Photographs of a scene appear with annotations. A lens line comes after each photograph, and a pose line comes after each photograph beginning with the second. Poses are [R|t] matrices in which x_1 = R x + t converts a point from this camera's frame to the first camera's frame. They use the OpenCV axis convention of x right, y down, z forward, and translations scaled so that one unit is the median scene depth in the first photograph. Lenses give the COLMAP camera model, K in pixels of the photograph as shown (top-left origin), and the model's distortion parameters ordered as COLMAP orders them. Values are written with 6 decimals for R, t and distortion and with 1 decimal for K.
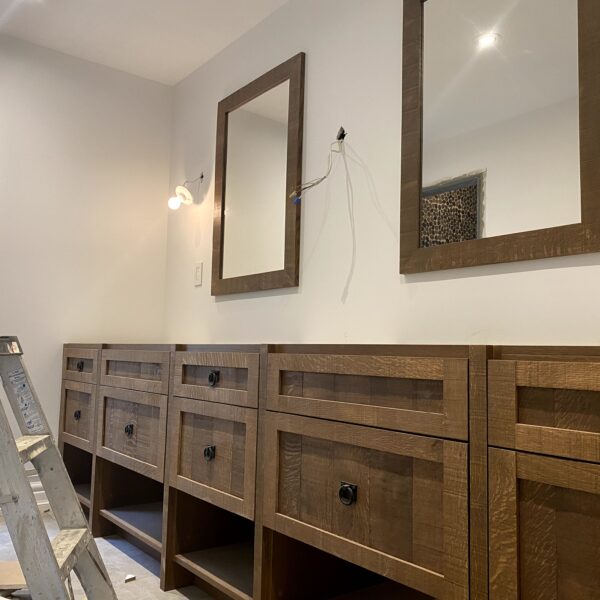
lens RADIAL K [[616.2, 0, 298.6], [0, 616.2, 287.4], [0, 0, 1]] dist [0.069694, -0.108190]
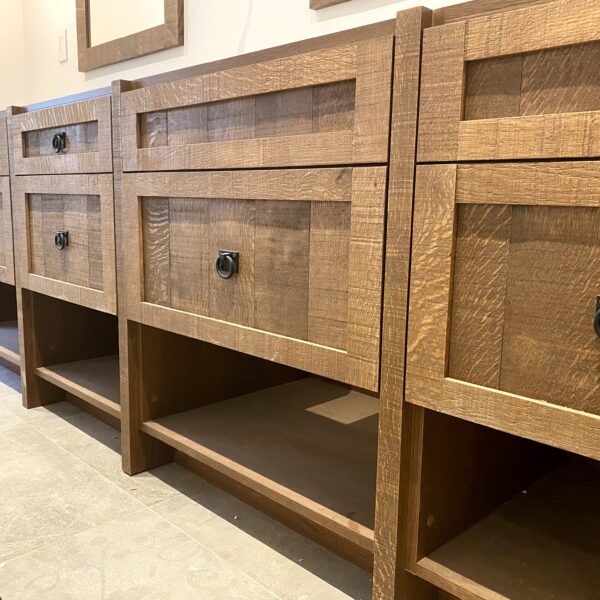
lens RADIAL K [[616.2, 0, 298.6], [0, 616.2, 287.4], [0, 0, 1]] dist [0.069694, -0.108190]
pose [[0.992774, -0.022701, 0.117832, 0.077351], [-0.006512, 0.970306, 0.241794, 0.180357], [-0.119822, -0.240814, 0.963147, 0.270628]]
